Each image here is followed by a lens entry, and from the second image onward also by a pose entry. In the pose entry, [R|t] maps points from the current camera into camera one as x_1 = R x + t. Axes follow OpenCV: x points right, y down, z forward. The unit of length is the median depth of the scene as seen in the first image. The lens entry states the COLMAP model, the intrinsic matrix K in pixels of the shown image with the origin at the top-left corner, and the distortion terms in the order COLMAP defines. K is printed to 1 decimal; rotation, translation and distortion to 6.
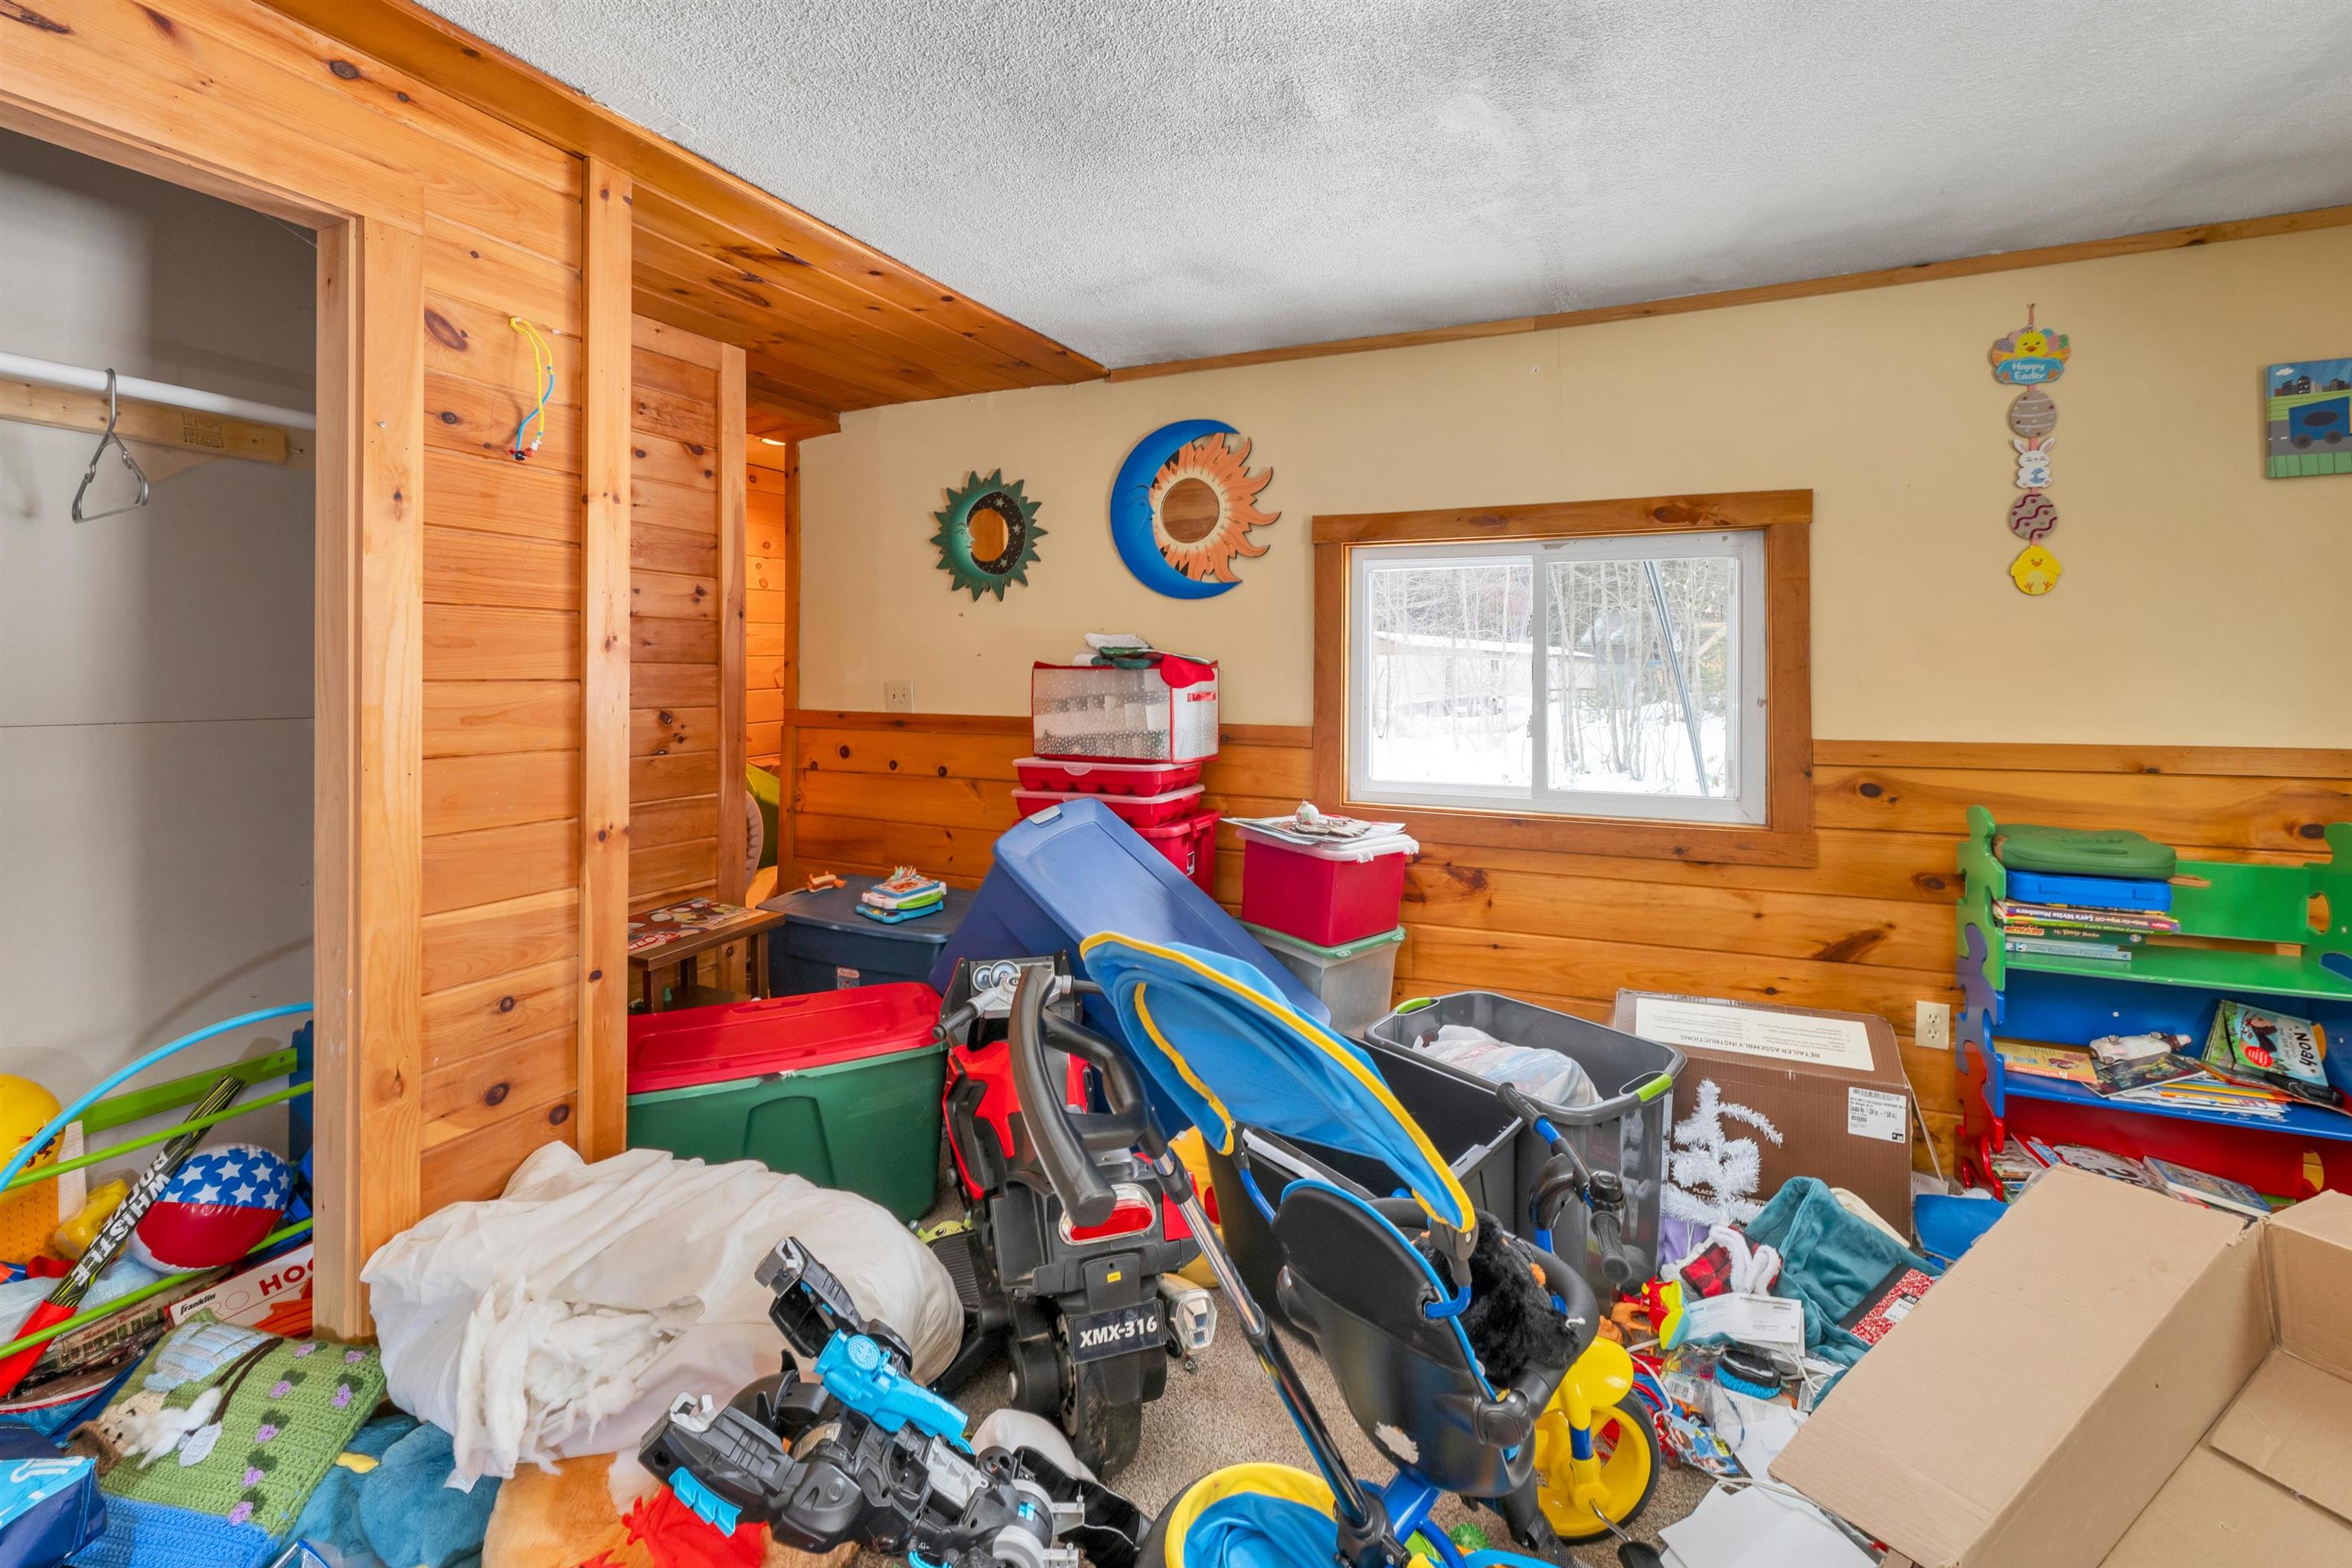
lens RADIAL K [[1005.7, 0, 1178.0], [0, 1005.7, 664.1], [0, 0, 1]] dist [0.002154, 0.000329]
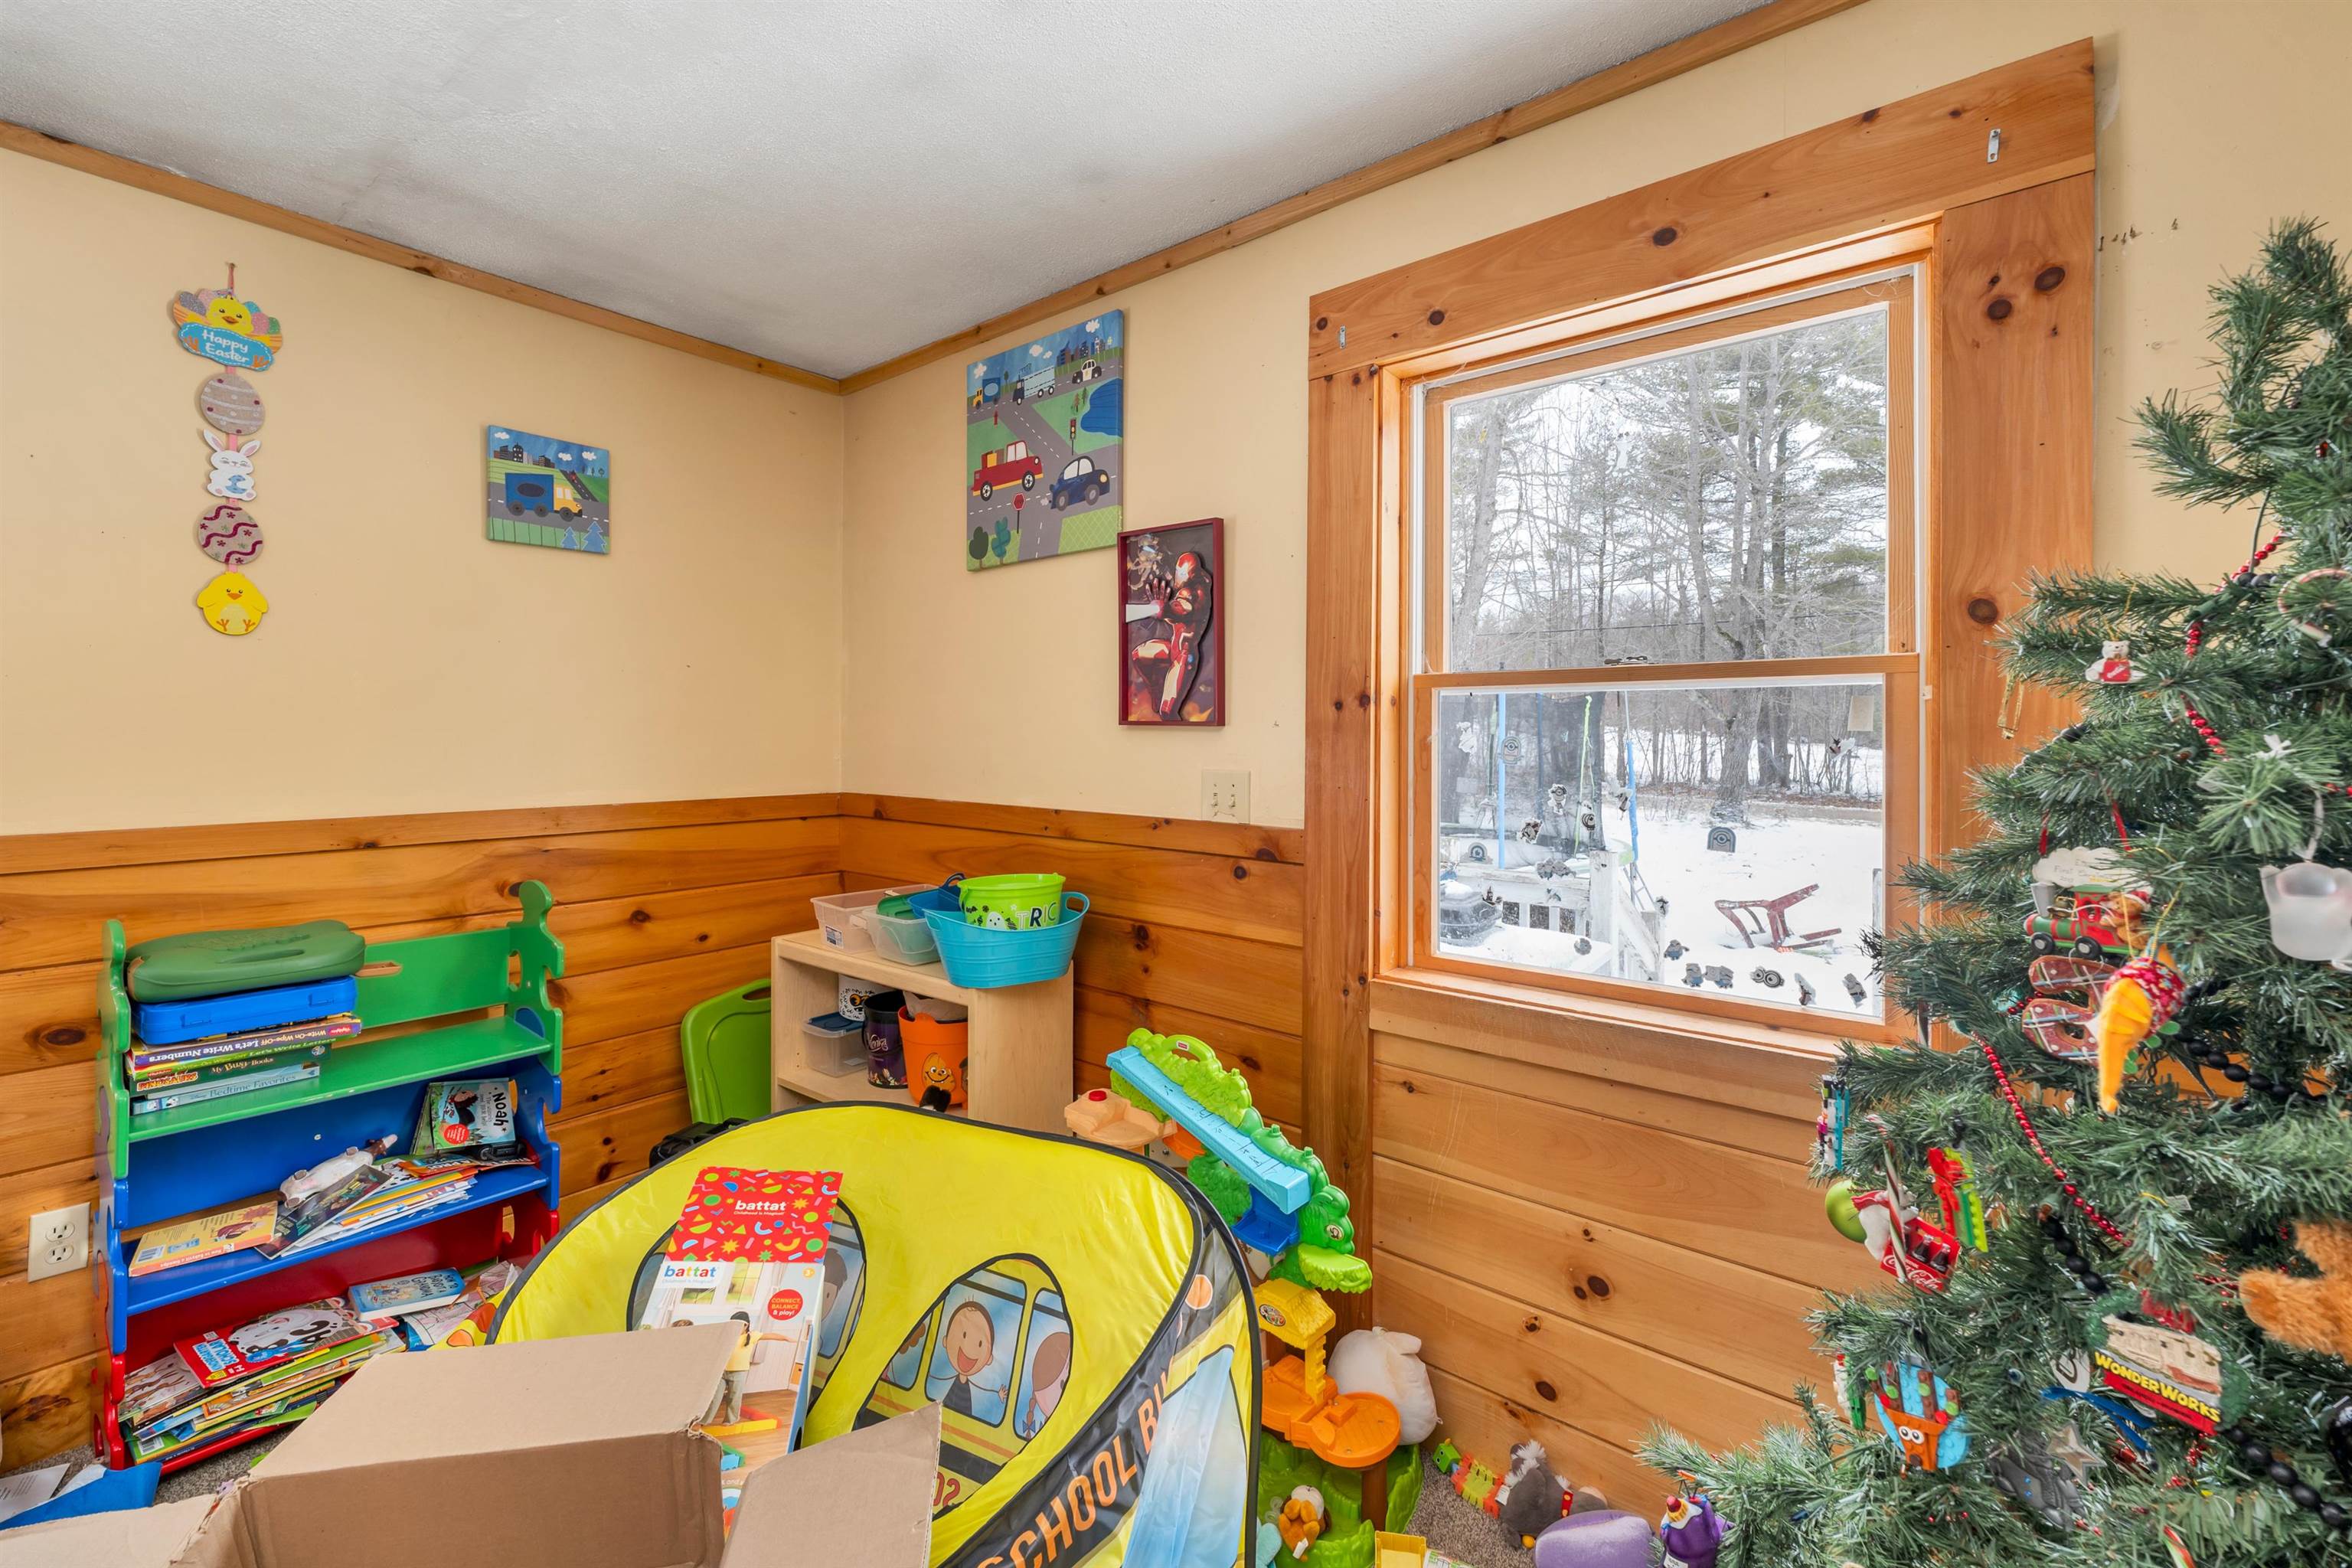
lens RADIAL K [[959.5, 0, 1176.3], [0, 959.5, 734.9], [0, 0, 1]] dist [0.000103, 0.000003]
pose [[0.251375, 0.004007, 0.967881, 0.337265], [-0.014050, 0.999901, -0.000490, -0.000860], [-0.967788, -0.013475, 0.251407, 0.105273]]
